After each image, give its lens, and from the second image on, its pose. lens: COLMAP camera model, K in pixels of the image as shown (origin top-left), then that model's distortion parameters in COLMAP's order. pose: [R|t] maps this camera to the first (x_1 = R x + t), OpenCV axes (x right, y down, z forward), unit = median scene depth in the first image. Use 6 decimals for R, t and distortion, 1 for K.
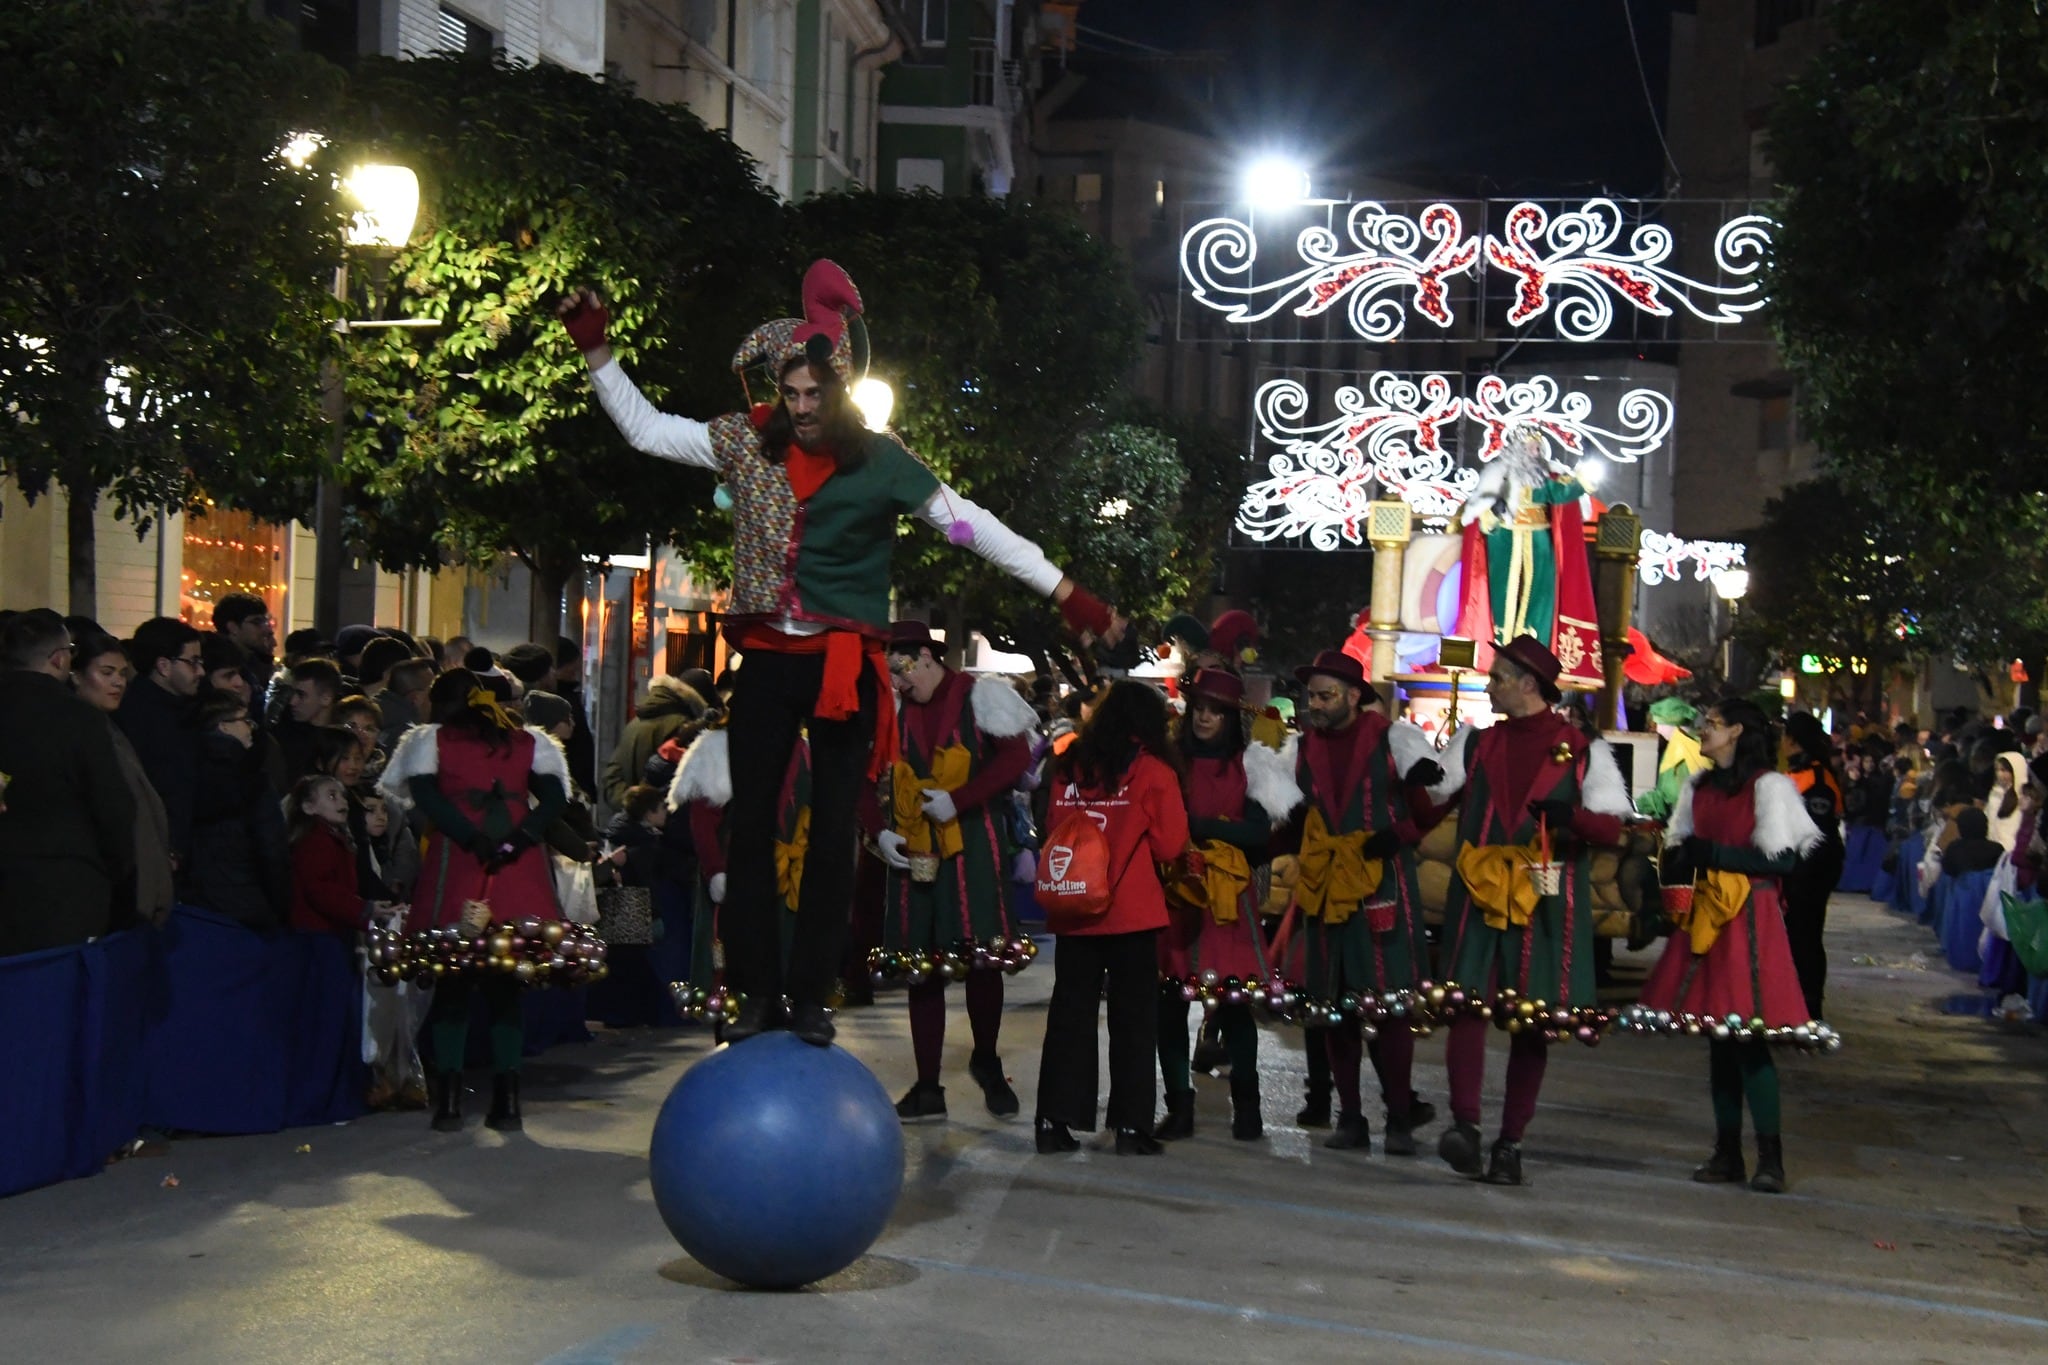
lens RADIAL K [[4941.5, 0, 1024.2], [0, 4941.5, 702.5], [0, 0, 1]] dist [0.544521, 1.376710]
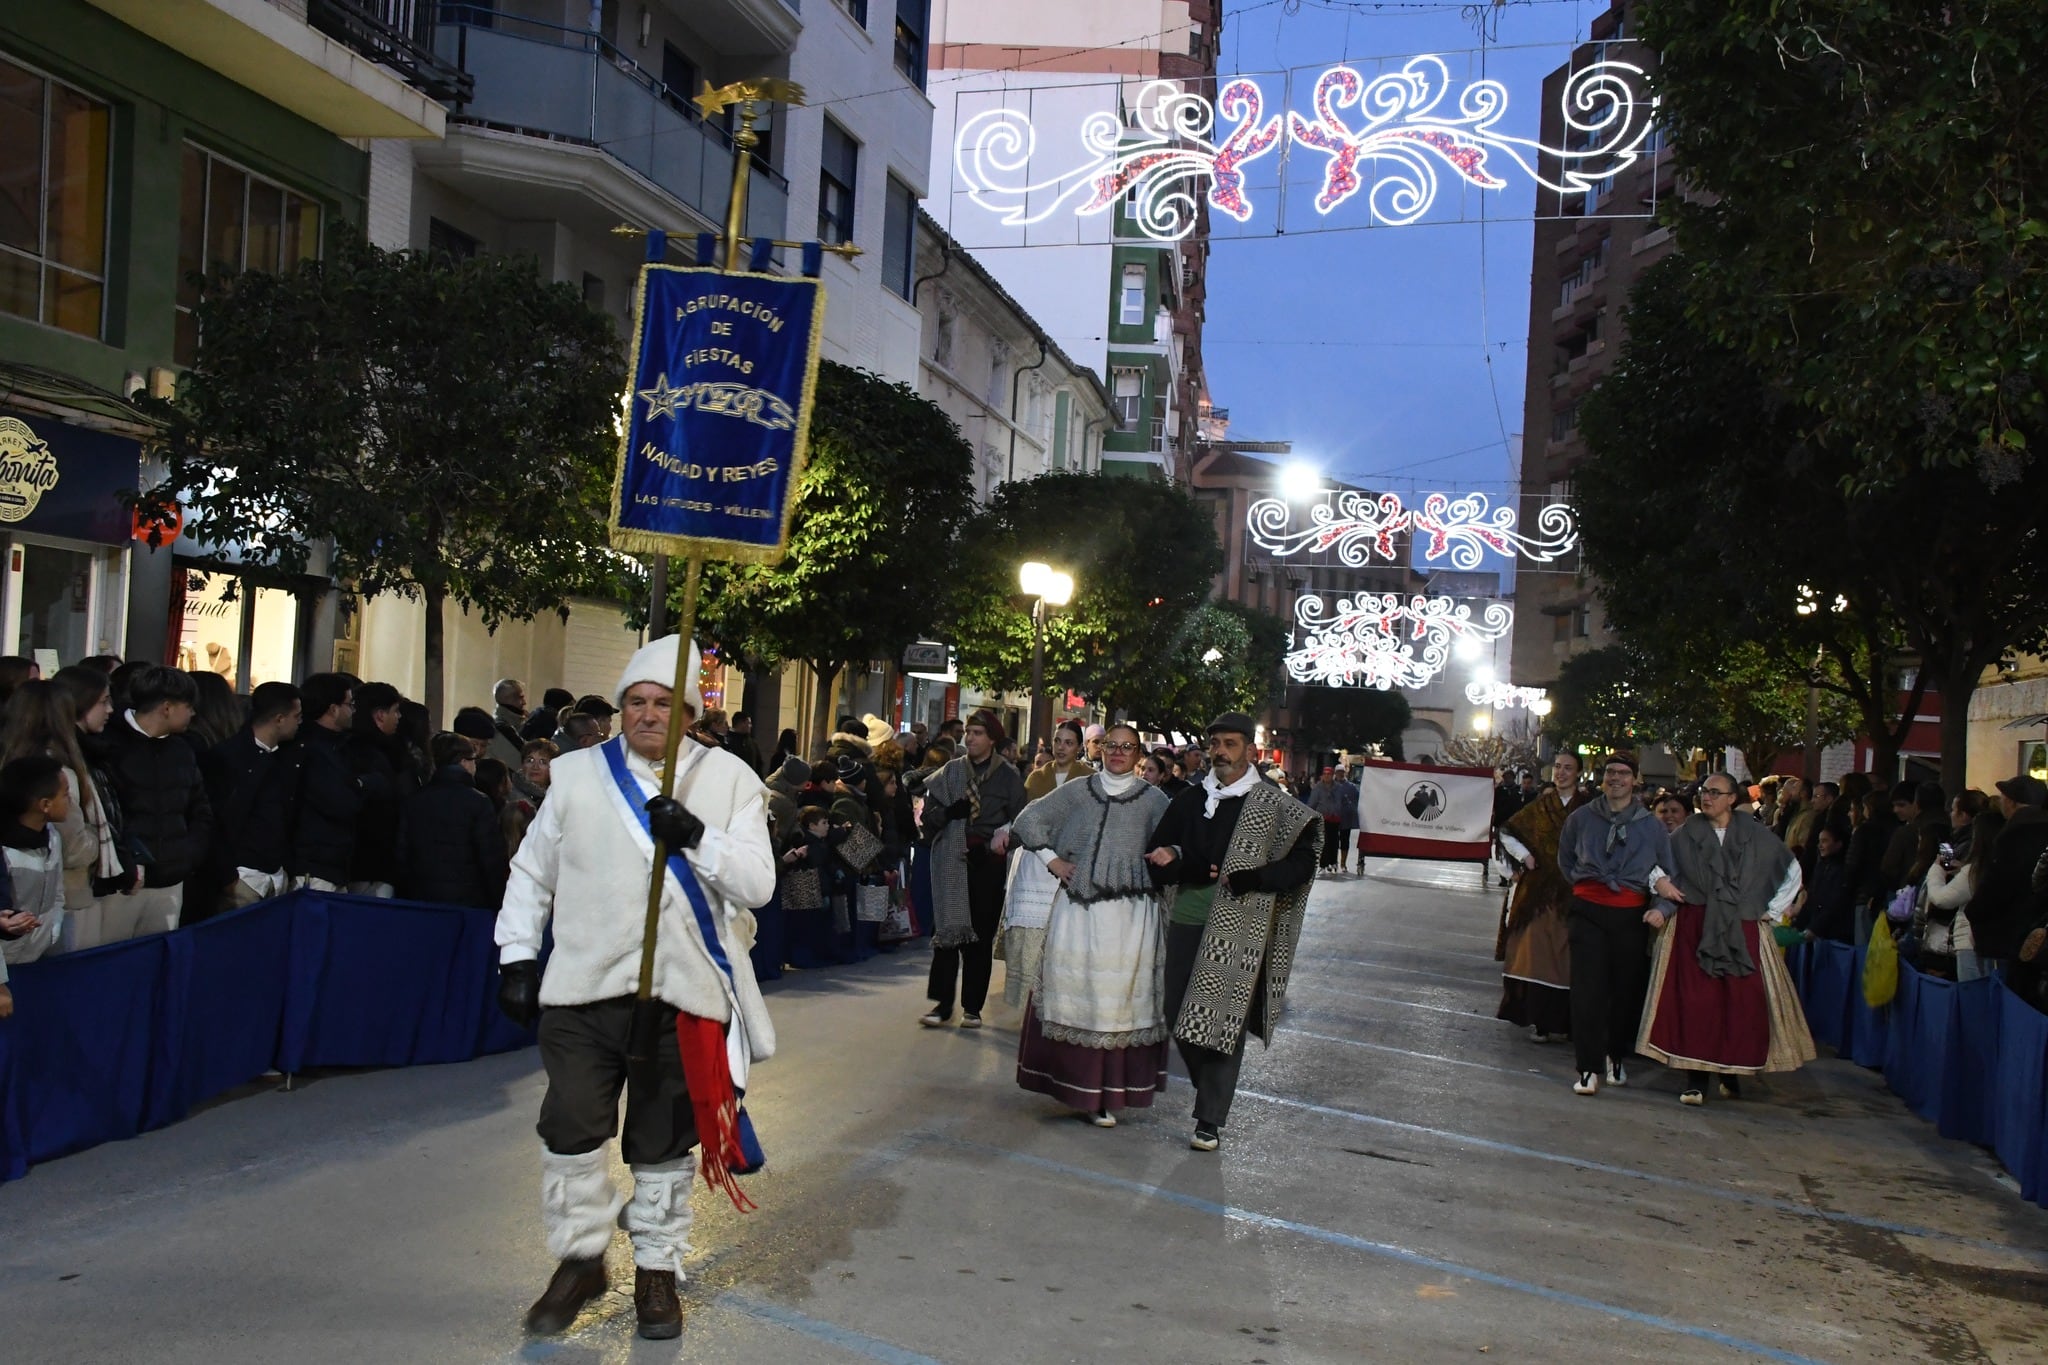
lens RADIAL K [[2334.6, 0, 1026.7], [0, 2334.6, 700.7], [0, 0, 1]] dist [0.004770, 0.308154]
pose [[0.997047, 0.021004, -0.073872, 0.015339], [-0.022839, 0.999449, -0.024086, 0.000181], [0.073325, 0.025702, 0.996977, 0.134553]]
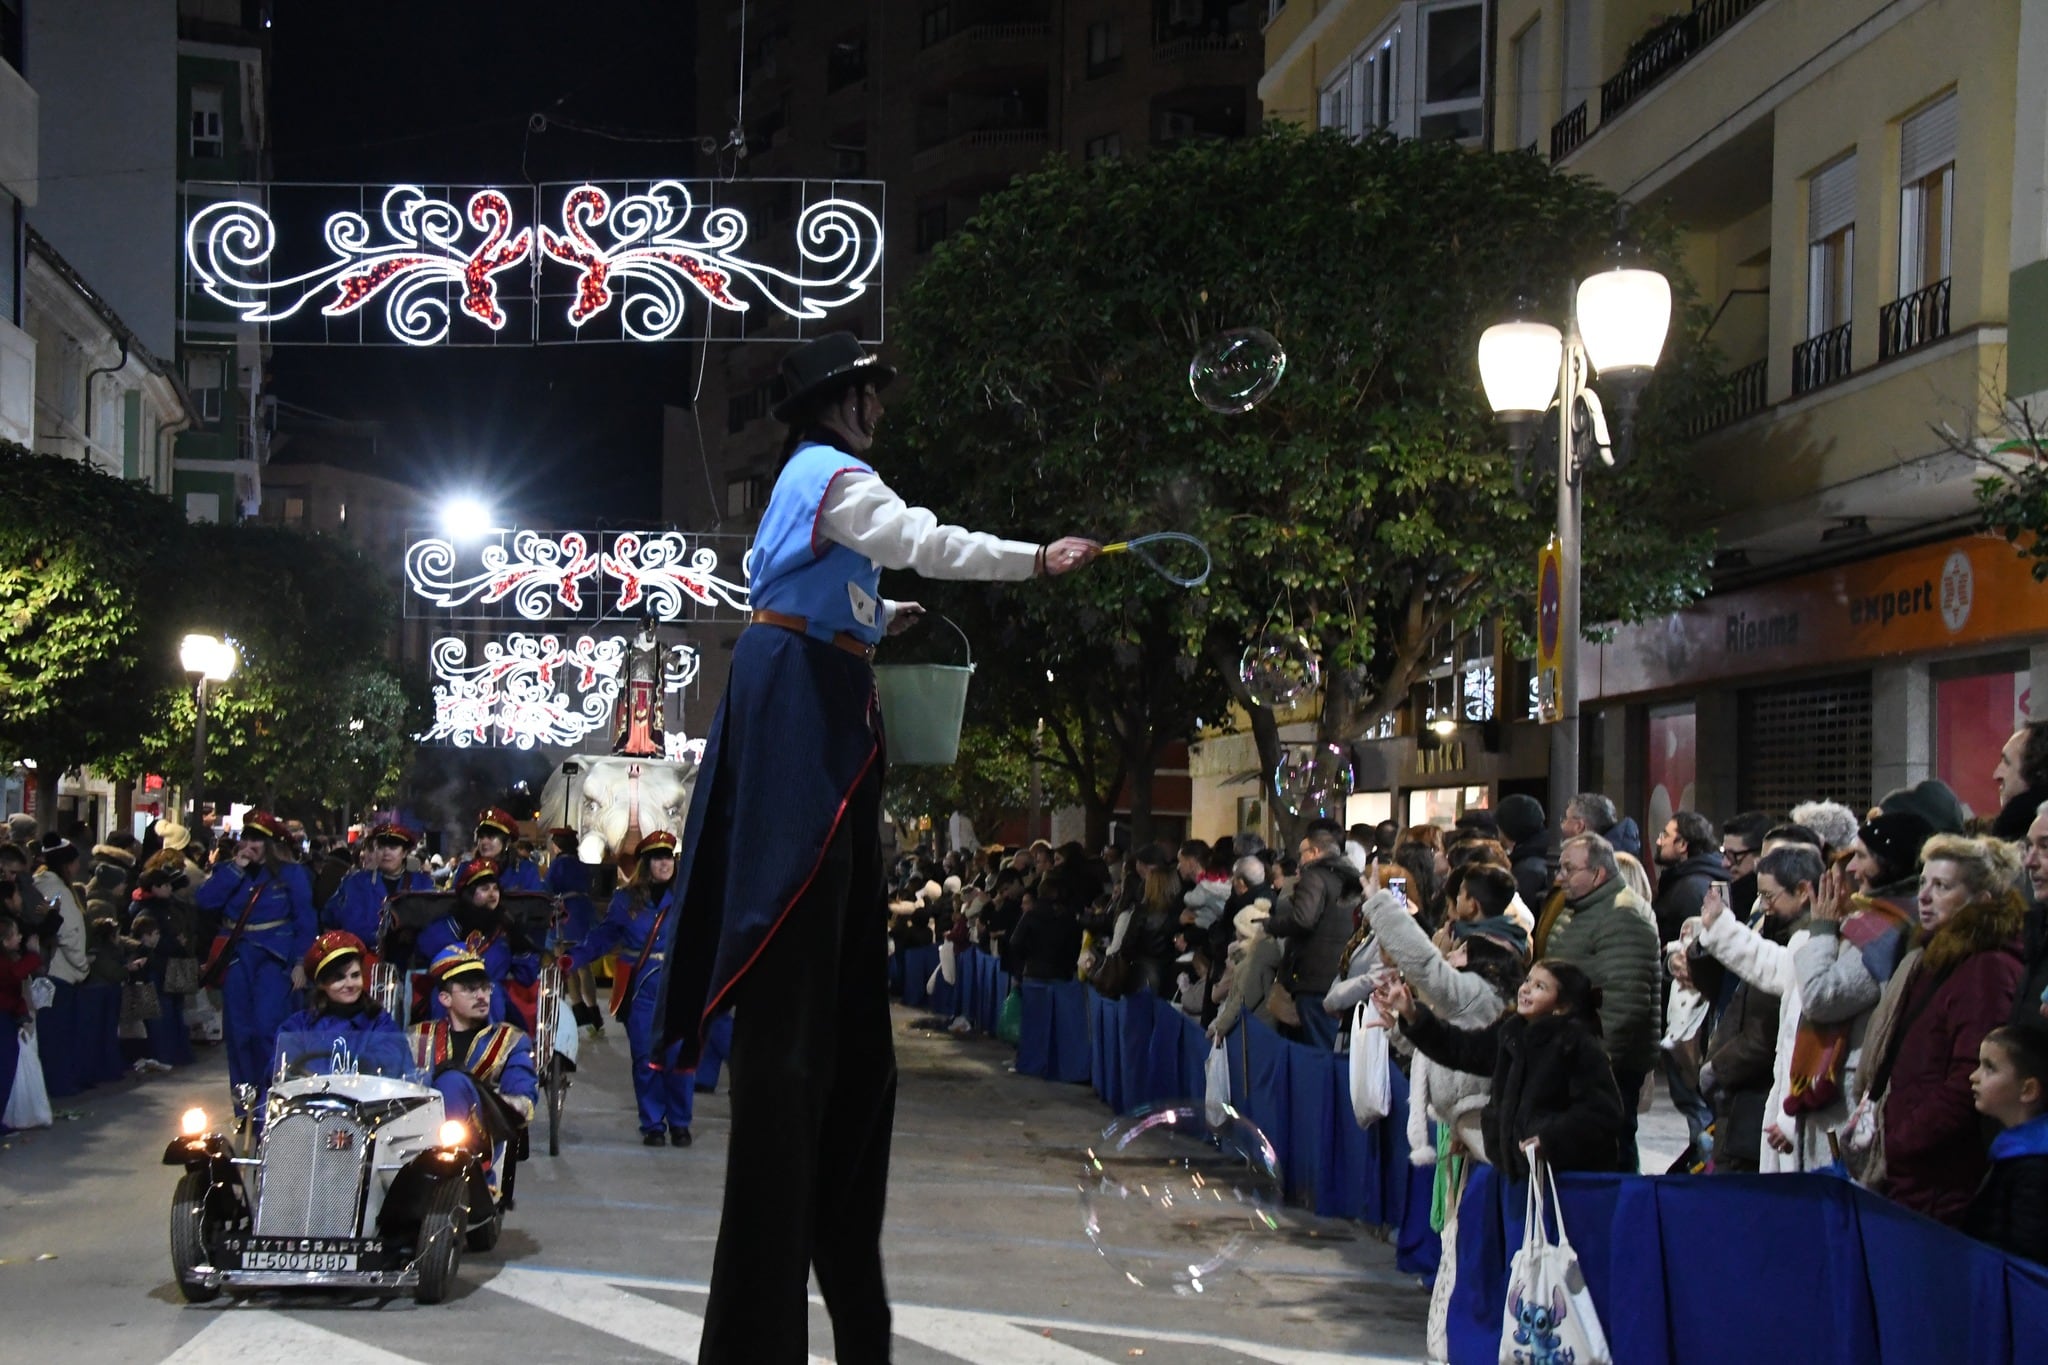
lens RADIAL K [[3225.1, 0, 1023.9], [0, 3225.1, 697.0], [0, 0, 1]] dist [0.187345, 0.390149]
pose [[0.970788, -0.003652, 0.239911, -0.025243], [0.014279, 0.998991, -0.042570, -0.001718], [-0.239513, 0.044752, 0.969861, -0.035739]]
